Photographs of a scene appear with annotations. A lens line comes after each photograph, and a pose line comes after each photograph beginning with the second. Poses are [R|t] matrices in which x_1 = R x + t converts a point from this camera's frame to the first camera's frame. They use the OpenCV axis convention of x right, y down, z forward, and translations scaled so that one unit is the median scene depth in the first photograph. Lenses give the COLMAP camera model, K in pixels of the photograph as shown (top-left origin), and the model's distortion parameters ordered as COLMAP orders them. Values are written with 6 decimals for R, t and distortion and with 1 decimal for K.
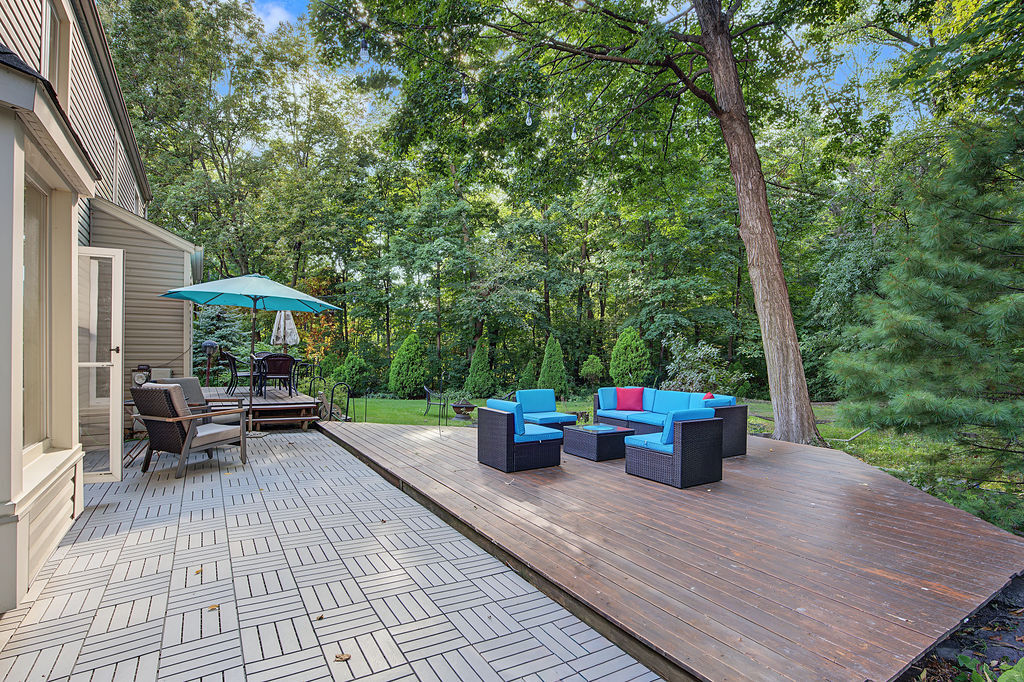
lens RADIAL K [[492.8, 0, 510.3], [0, 492.8, 345.1], [0, 0, 1]] dist [-0.001031, -0.000048]
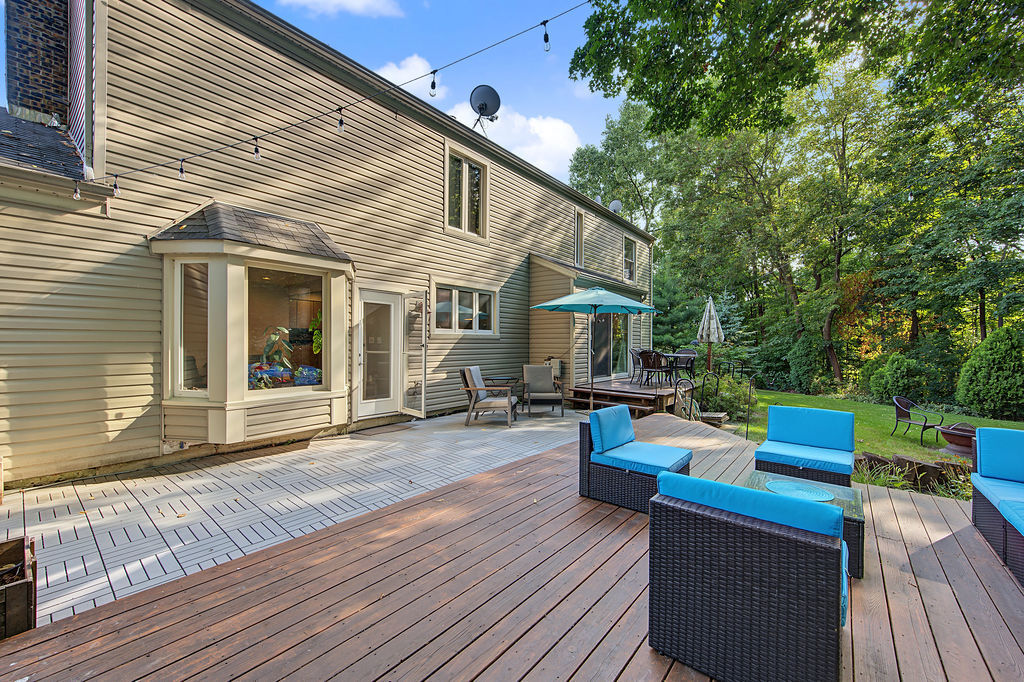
lens RADIAL K [[400.5, 0, 510.3], [0, 400.5, 343.9], [0, 0, 1]] dist [-0.003136, -0.000156]
pose [[0.305936, -0.008131, -0.952017, 0.256220], [0.004274, 0.999965, -0.007167, 0.006184], [0.952043, -0.001876, 0.305960, 0.301909]]
